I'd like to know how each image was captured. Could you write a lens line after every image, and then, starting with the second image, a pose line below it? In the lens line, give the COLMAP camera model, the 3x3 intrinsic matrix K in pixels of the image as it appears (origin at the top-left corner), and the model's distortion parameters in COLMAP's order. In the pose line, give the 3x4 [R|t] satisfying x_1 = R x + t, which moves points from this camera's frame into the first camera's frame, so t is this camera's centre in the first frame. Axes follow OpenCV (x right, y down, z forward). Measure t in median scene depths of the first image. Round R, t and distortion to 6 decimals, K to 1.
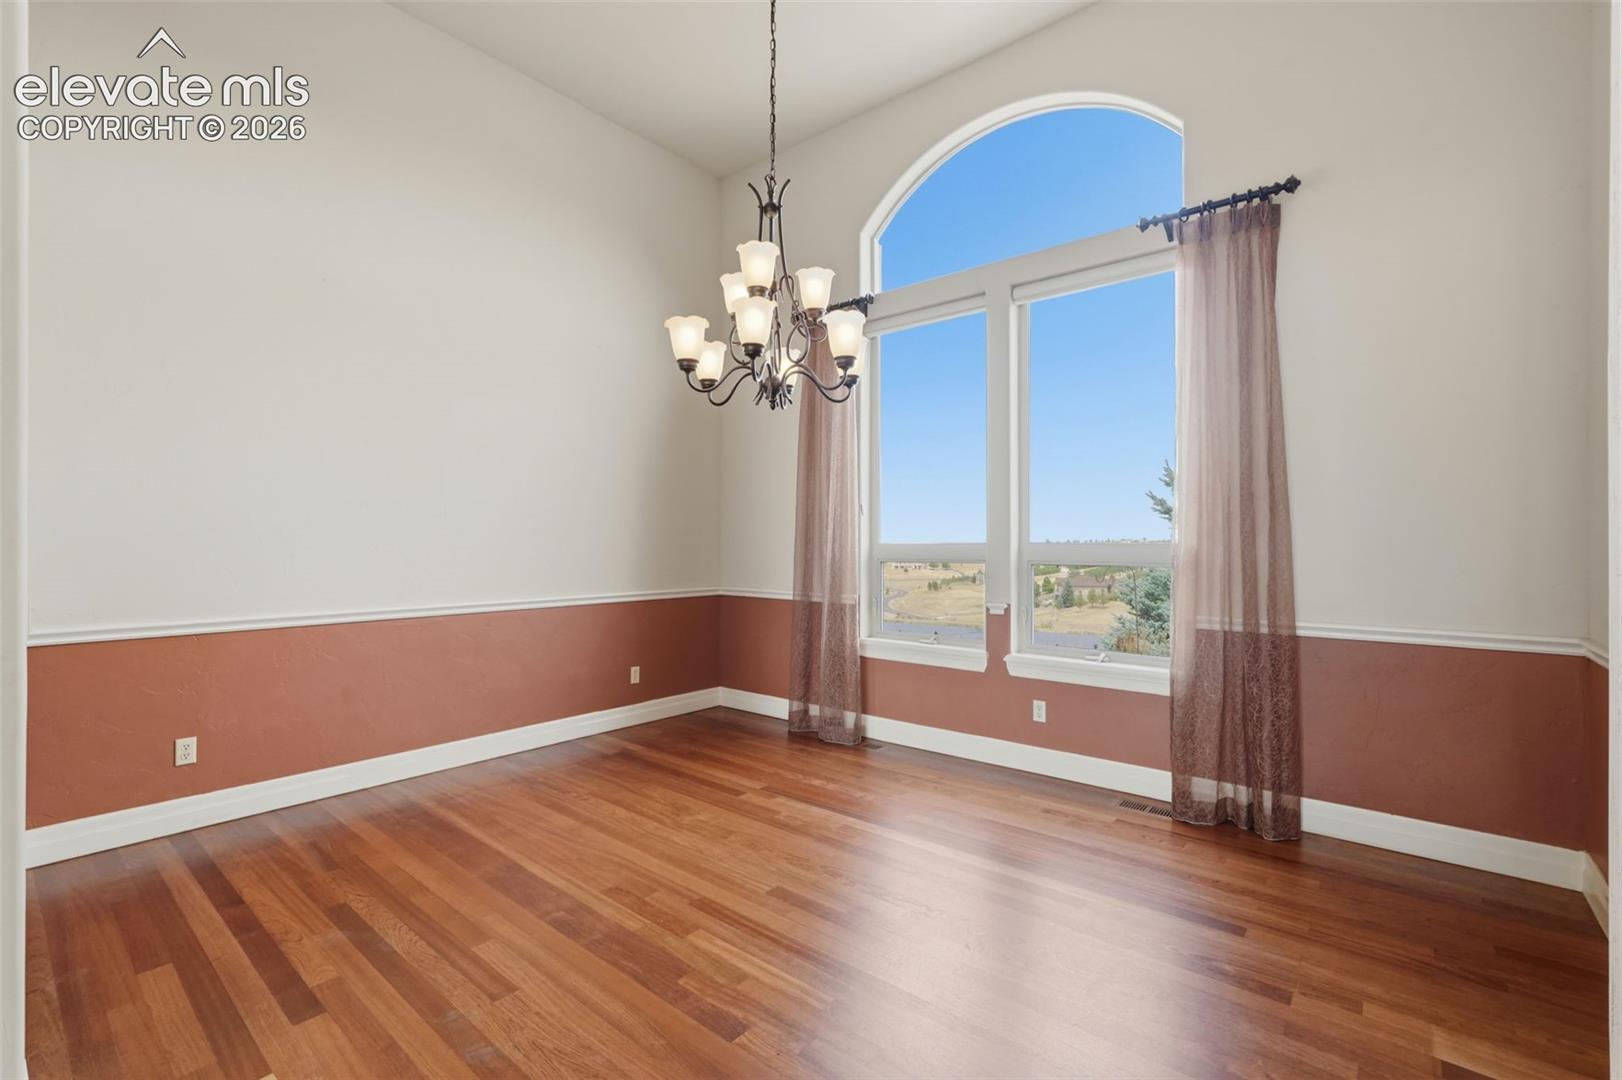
lens RADIAL K [[709.5, 0, 810.9], [0, 709.5, 542.4], [0, 0, 1]] dist [-0.014154, 0.007253]
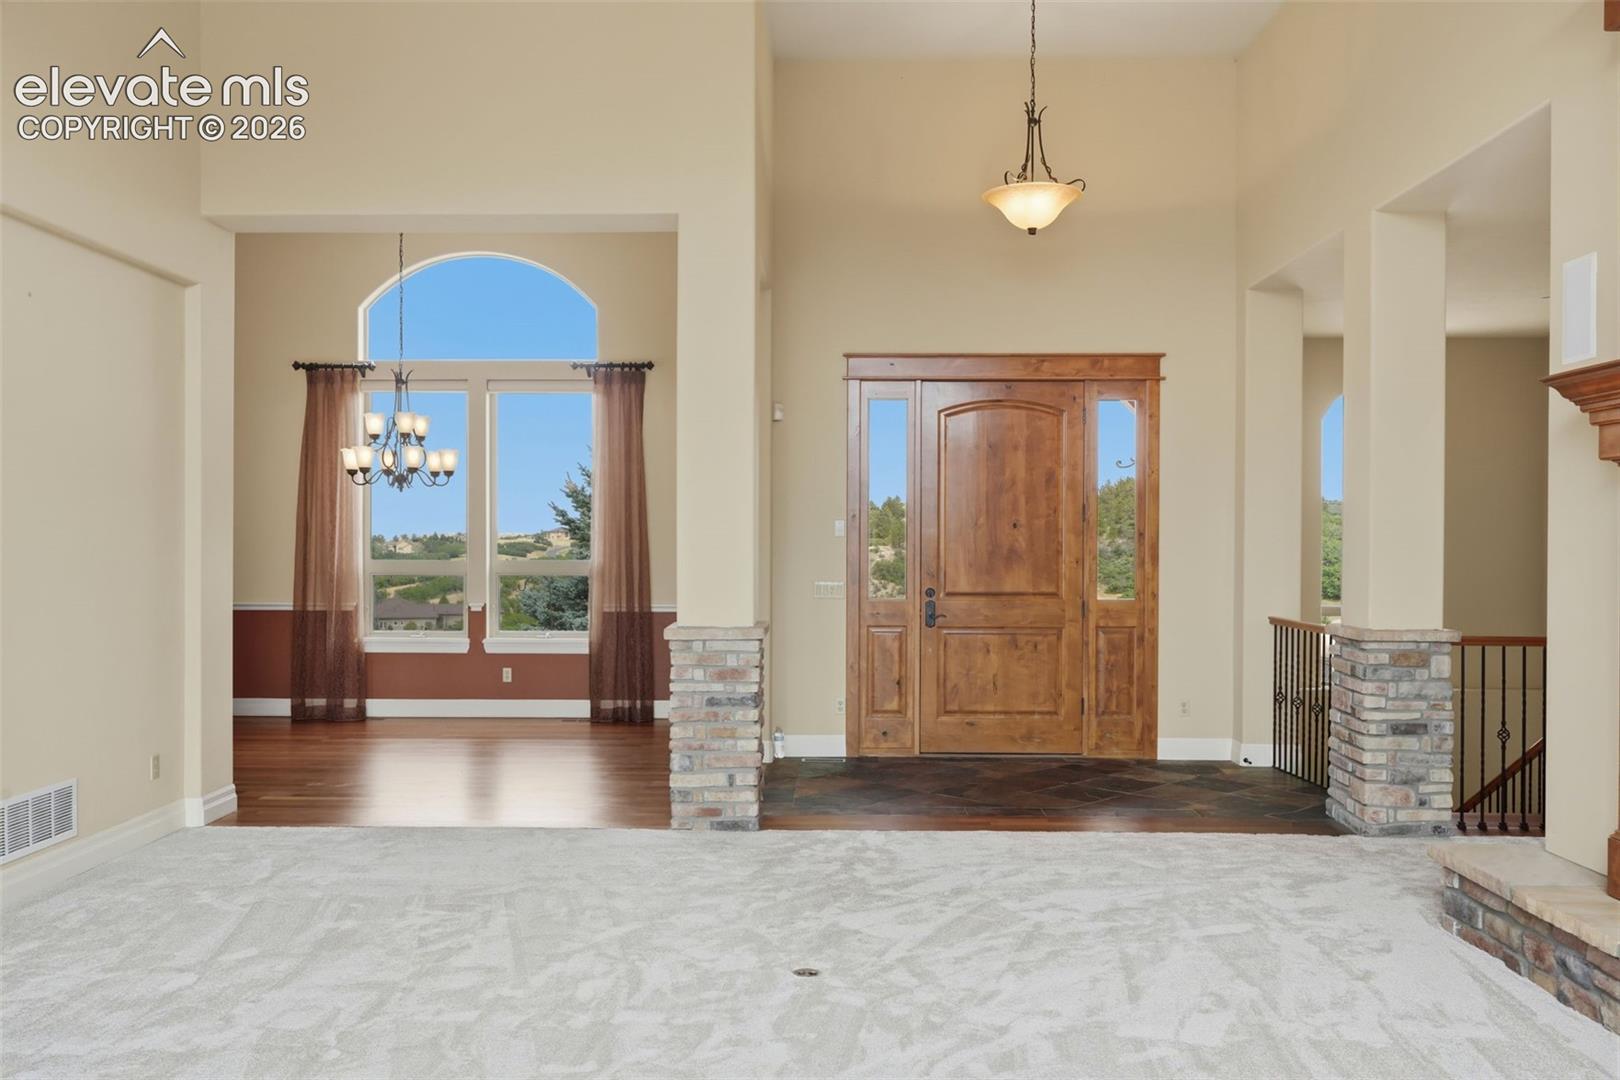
lens RADIAL K [[1334.5, 0, 810.3], [0, 1334.5, 544.9], [0, 0, 1]] dist [-0.007435, 0.016216]
pose [[0.781761, -0.000945, 0.623578, -0.960559], [-0.002025, 0.999990, 0.004054, -0.047605], [-0.623575, -0.004432, 0.781751, -1.639420]]
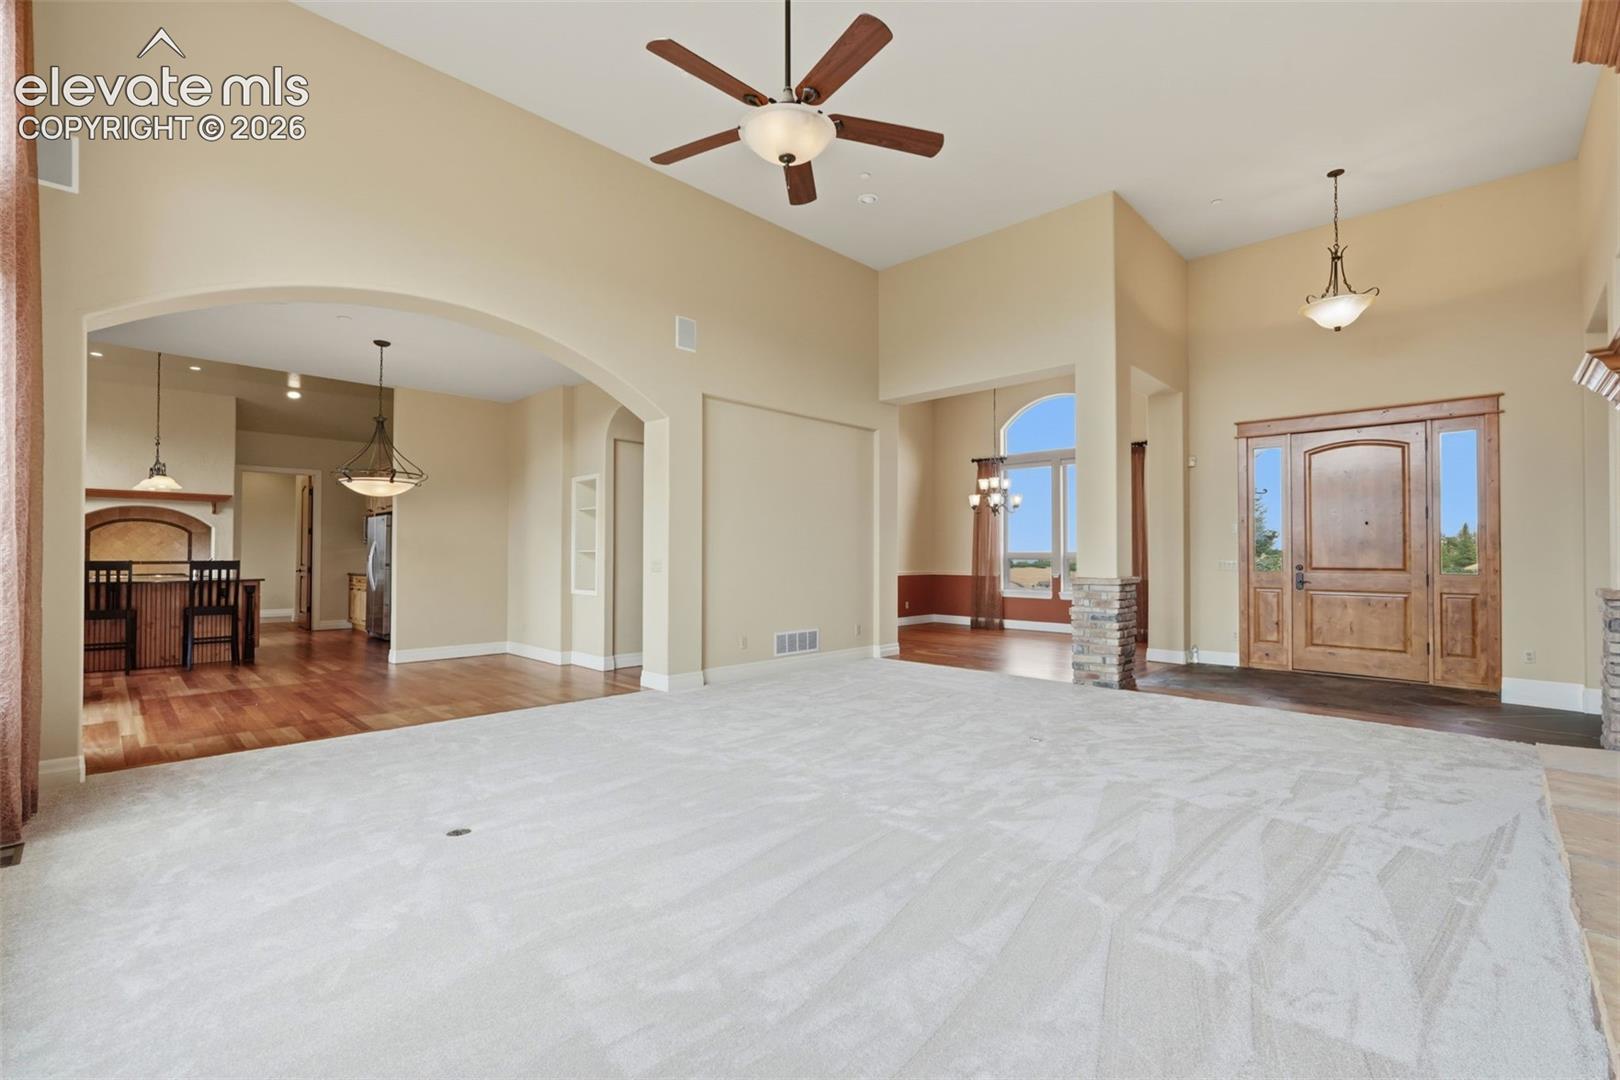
lens RADIAL K [[708.7, 0, 806.6], [0, 708.7, 542.1], [0, 0, 1]] dist [-0.014154, 0.007253]
pose [[0.996470, -0.000437, -0.083943, -0.519286], [-0.000999, 0.999854, -0.017066, 0.010784], [0.083938, 0.017089, 0.996324, -2.004126]]
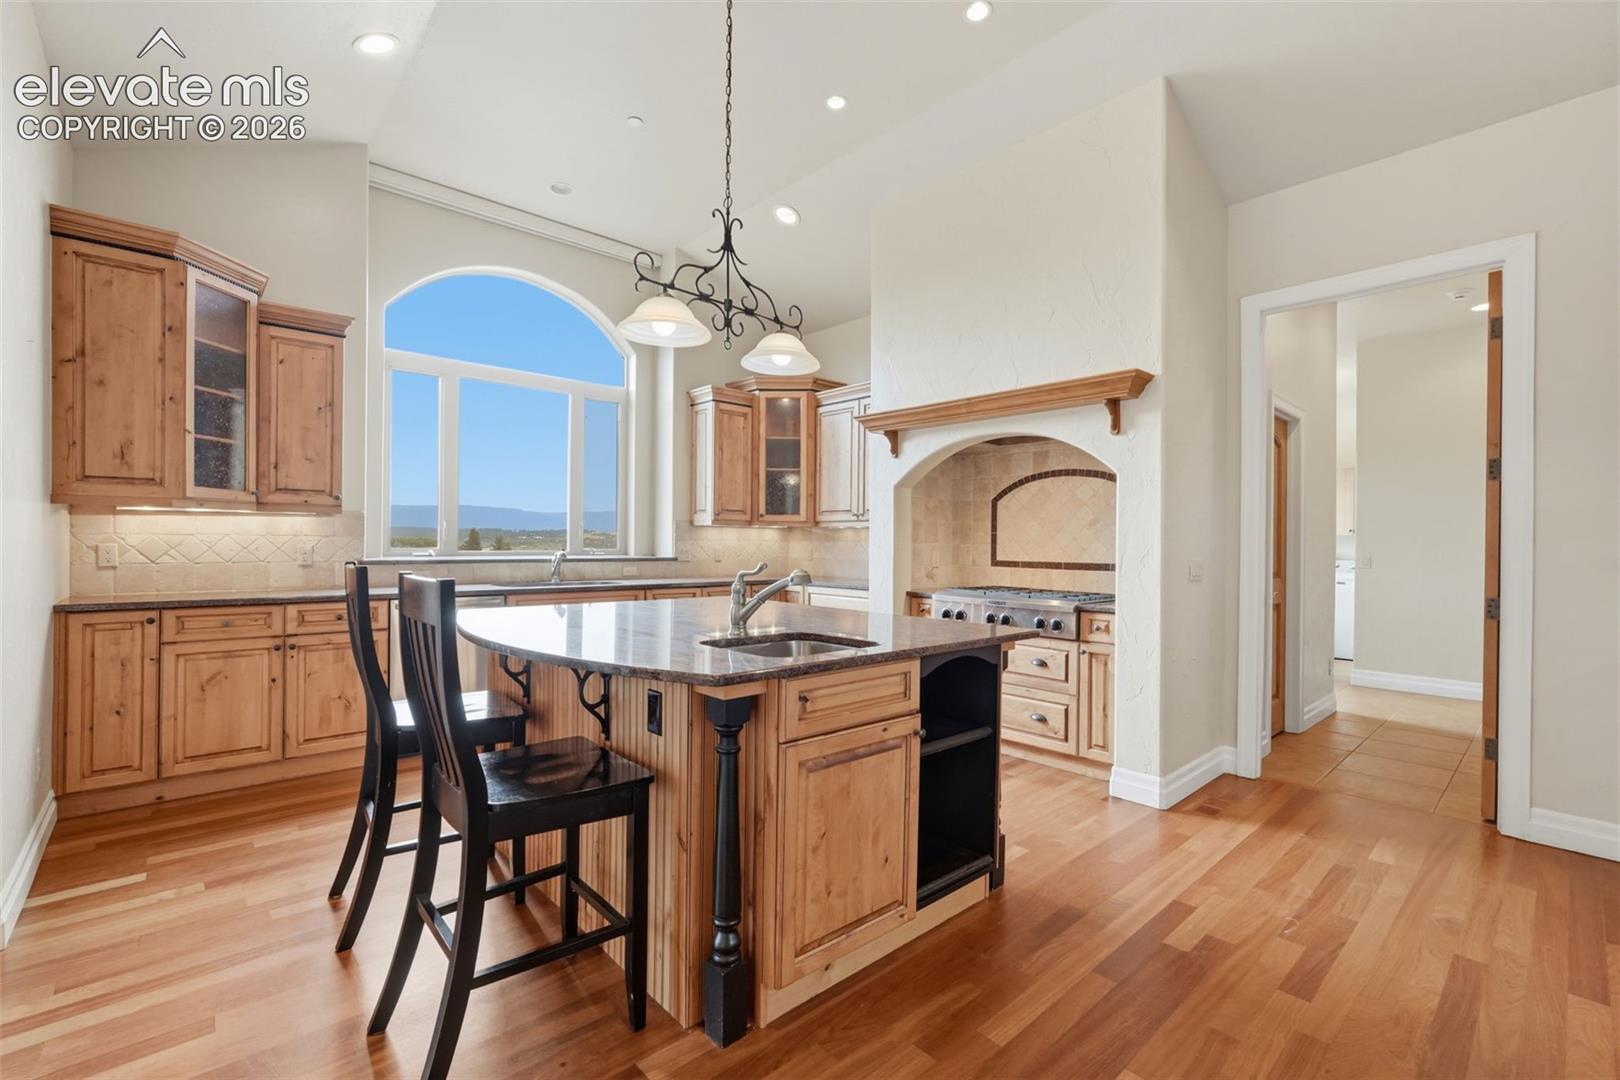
lens RADIAL K [[708.7, 0, 802.7], [0, 708.7, 544.8], [0, 0, 1]] dist [-0.014154, 0.007253]
pose [[-0.137351, 0.005477, -0.990507, -1.969882], [-0.006561, 0.999958, 0.006439, 0.006108], [0.990501, 0.007383, -0.137309, 0.151138]]
